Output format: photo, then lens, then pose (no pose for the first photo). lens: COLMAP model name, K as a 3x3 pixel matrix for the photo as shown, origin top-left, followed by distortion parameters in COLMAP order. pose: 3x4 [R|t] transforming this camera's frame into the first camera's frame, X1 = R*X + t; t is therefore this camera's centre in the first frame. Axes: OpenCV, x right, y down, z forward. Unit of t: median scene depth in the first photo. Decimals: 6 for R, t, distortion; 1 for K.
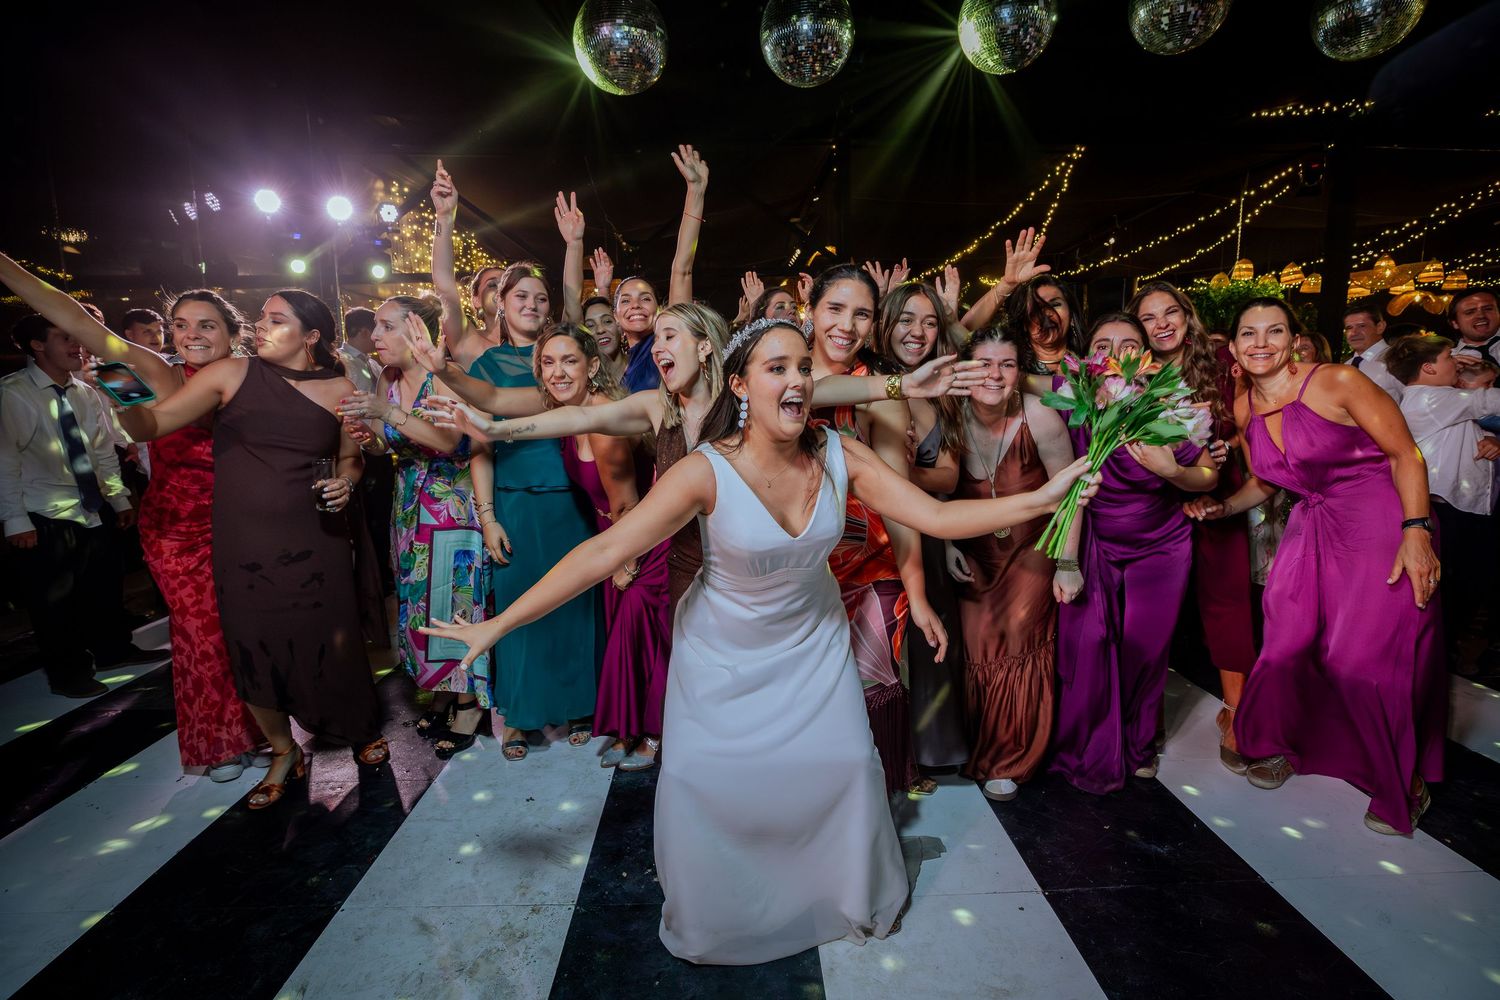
lens RADIAL K [[710.7, 0, 755.3], [0, 710.7, 503.2], [0, 0, 1]] dist [-0.036998, 0.011799]
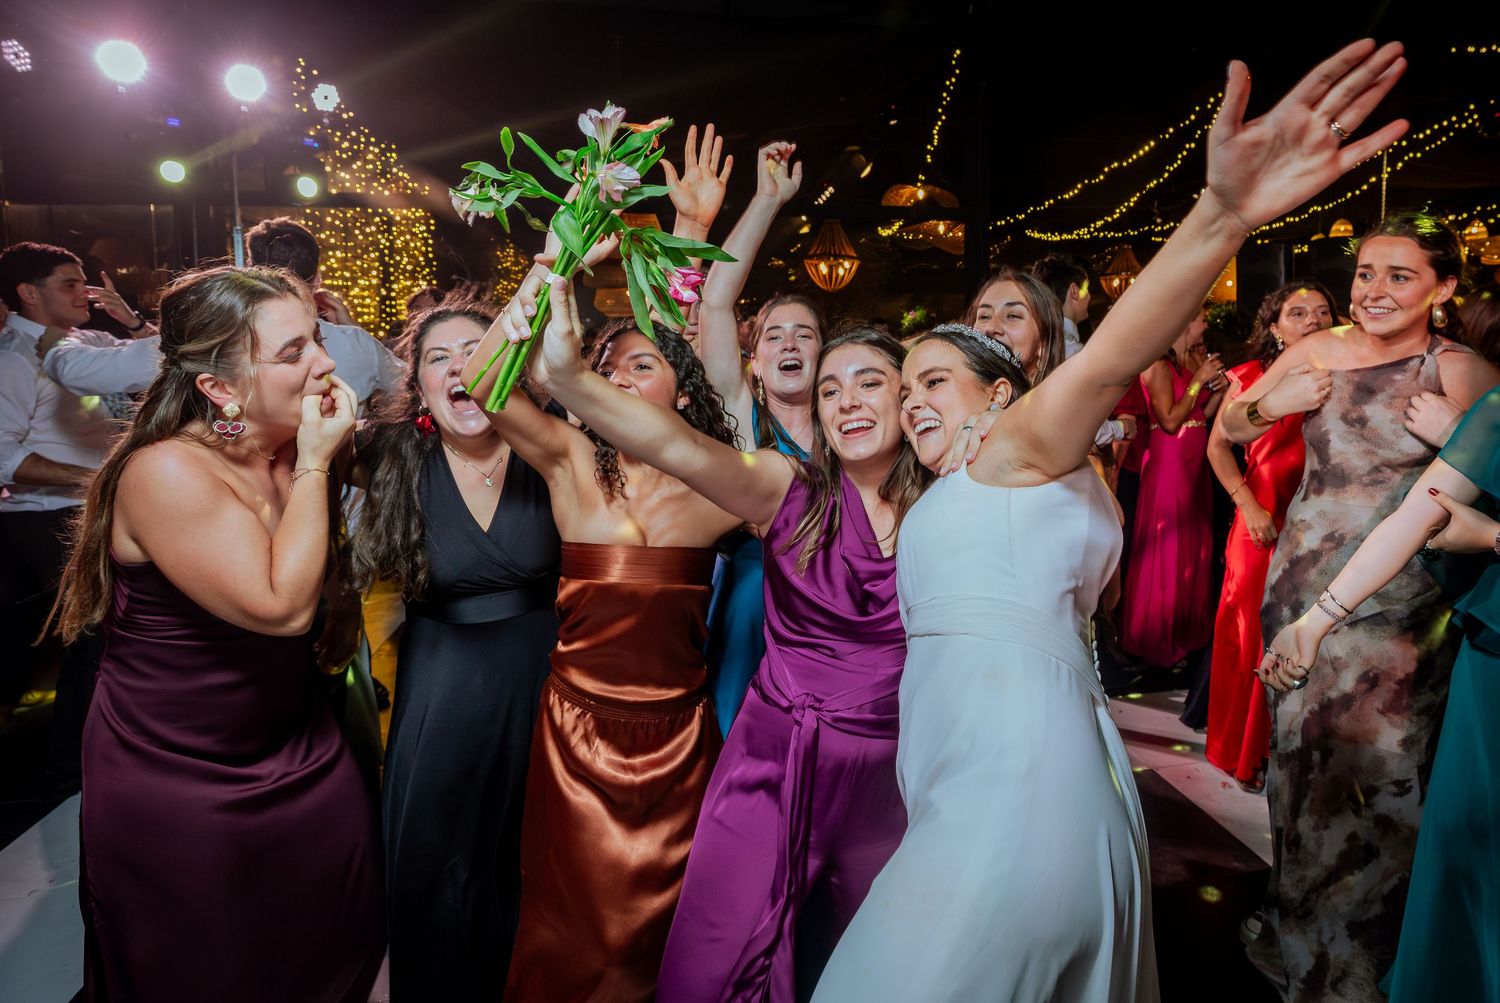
lens RADIAL K [[840.9, 0, 807.9], [0, 840.9, 428.8], [0, 0, 1]] dist [-0.046358, 0.019522]
pose [[0.983583, -0.007772, 0.180290, -0.183309], [0.020452, 0.997436, -0.068584, -0.042698], [-0.179294, 0.071145, 0.981220, 0.165549]]
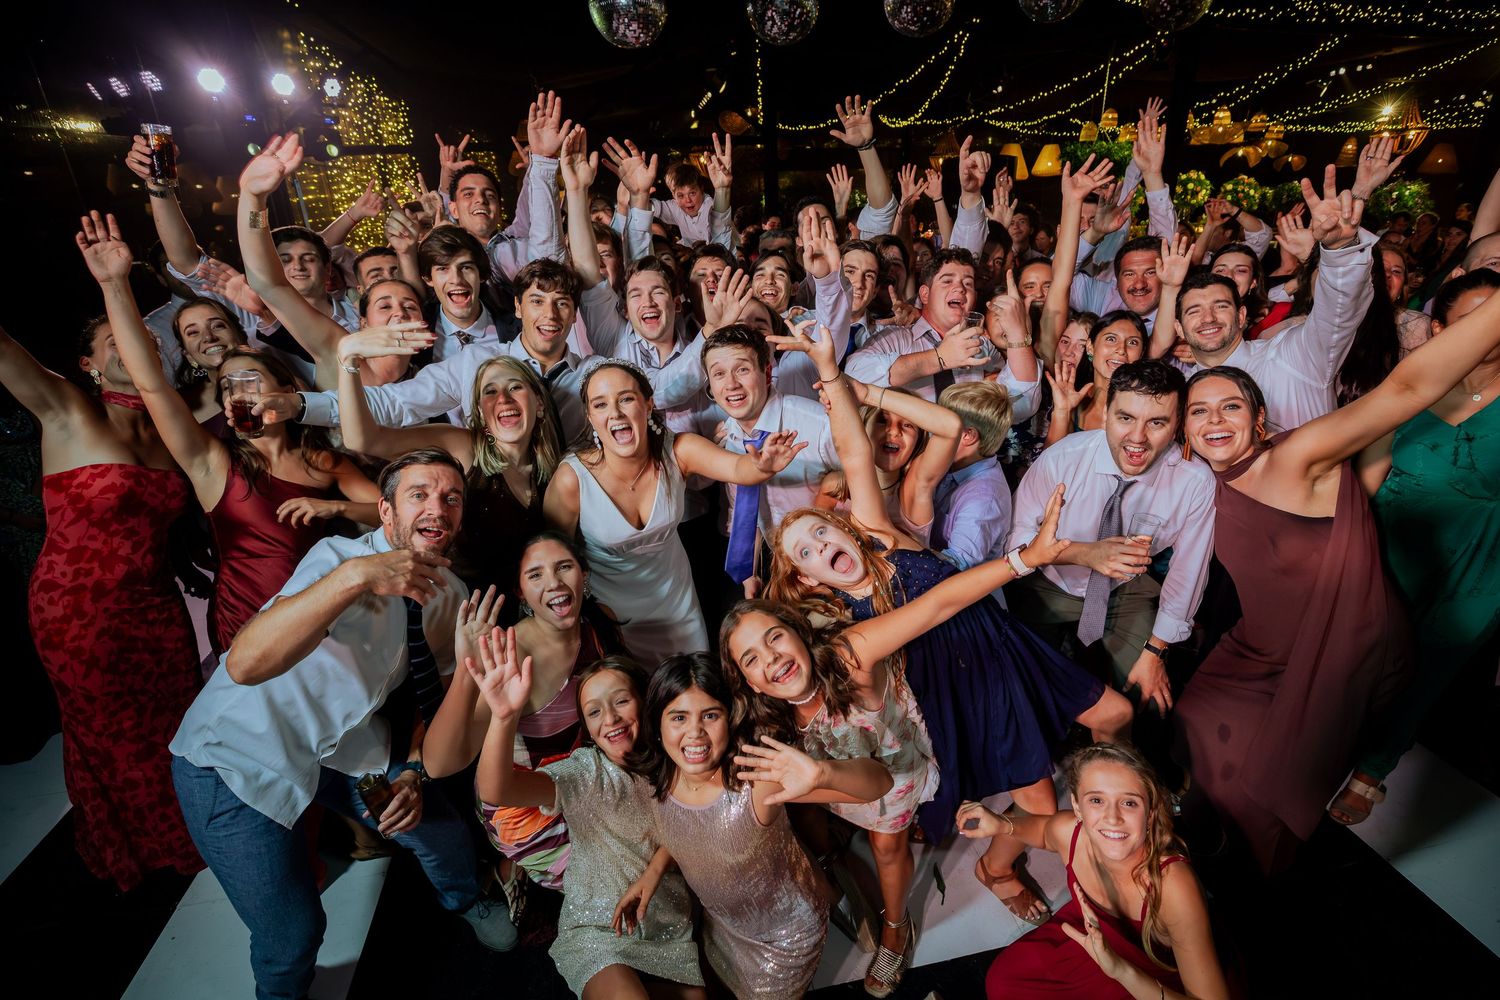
lens RADIAL K [[715.9, 0, 762.6], [0, 715.9, 502.8], [0, 0, 1]] dist [-0.040715, 0.011140]
pose [[0.985525, -0.076292, 0.151395, -0.085943], [0.037687, 0.969266, 0.243112, -0.042327], [-0.165289, -0.233887, 0.958111, -0.169799]]
